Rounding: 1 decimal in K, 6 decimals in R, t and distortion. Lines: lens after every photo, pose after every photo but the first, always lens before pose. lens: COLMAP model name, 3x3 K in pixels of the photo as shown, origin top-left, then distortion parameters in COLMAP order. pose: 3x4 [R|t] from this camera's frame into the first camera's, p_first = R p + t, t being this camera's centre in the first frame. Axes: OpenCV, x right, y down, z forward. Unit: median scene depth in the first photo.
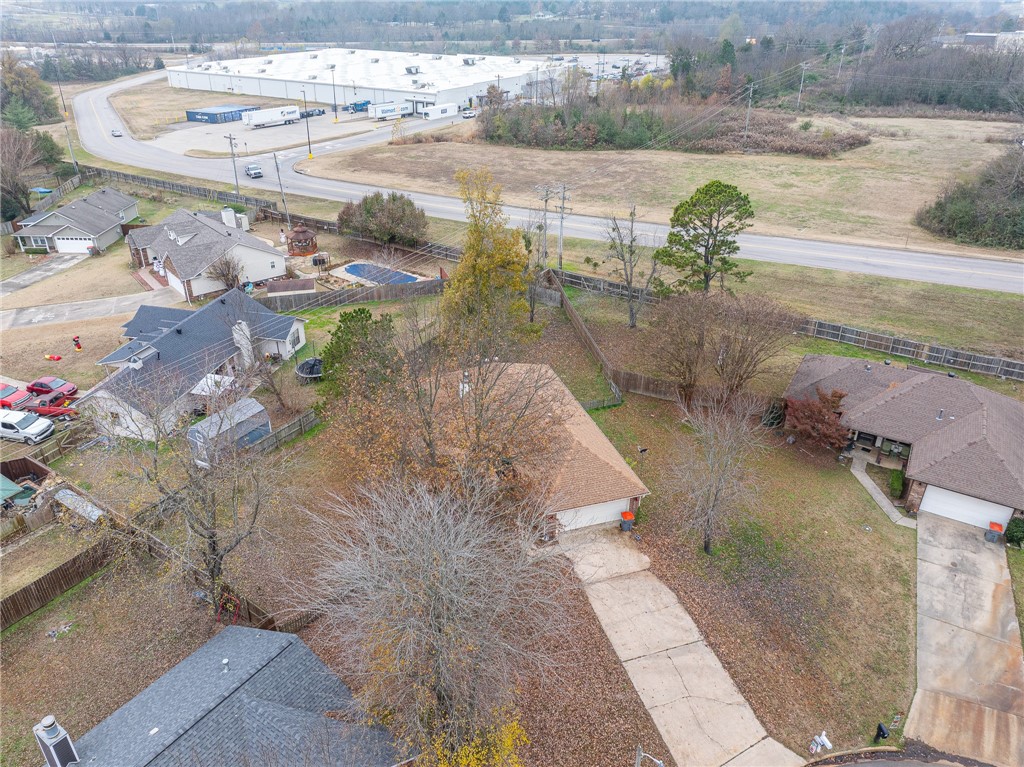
lens RADIAL K [[740.1, 0, 518.7], [0, 740.1, 367.5], [0, 0, 1]] dist [-0.053939, 0.021501]
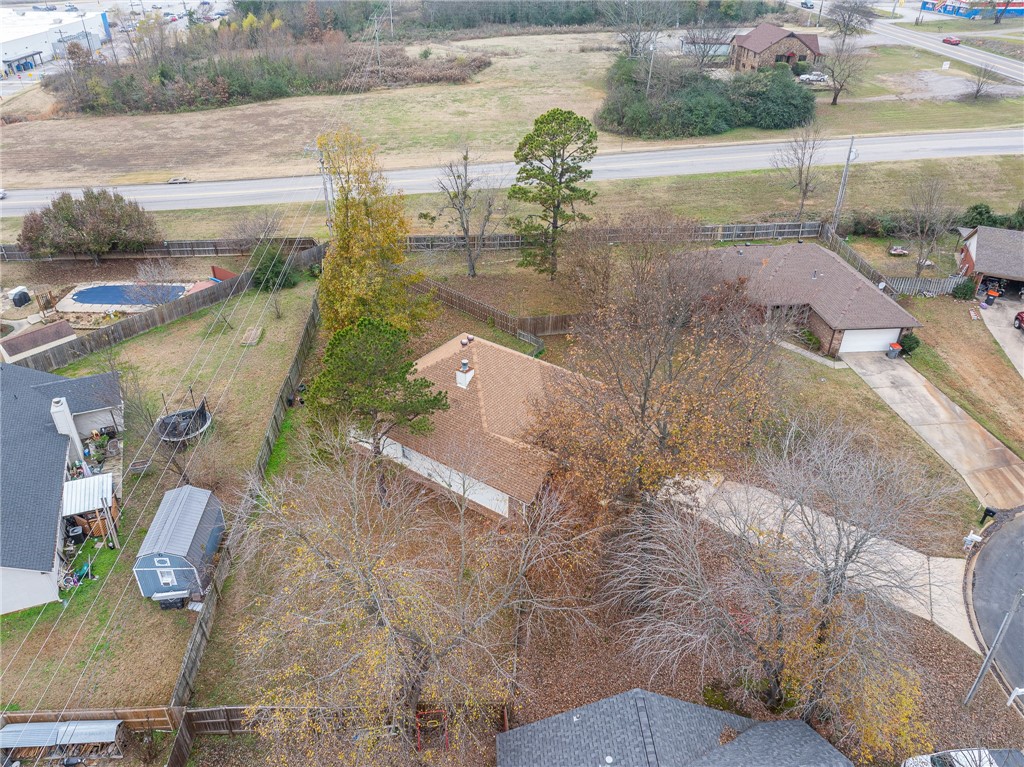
lens RADIAL K [[740.1, 0, 518.7], [0, 740.1, 367.5], [0, 0, 1]] dist [-0.053939, 0.021501]
pose [[0.803535, -0.305794, 0.510707, -0.275984], [0.267339, 0.951954, 0.149374, -0.057943], [-0.531848, 0.016505, 0.846679, 0.130392]]
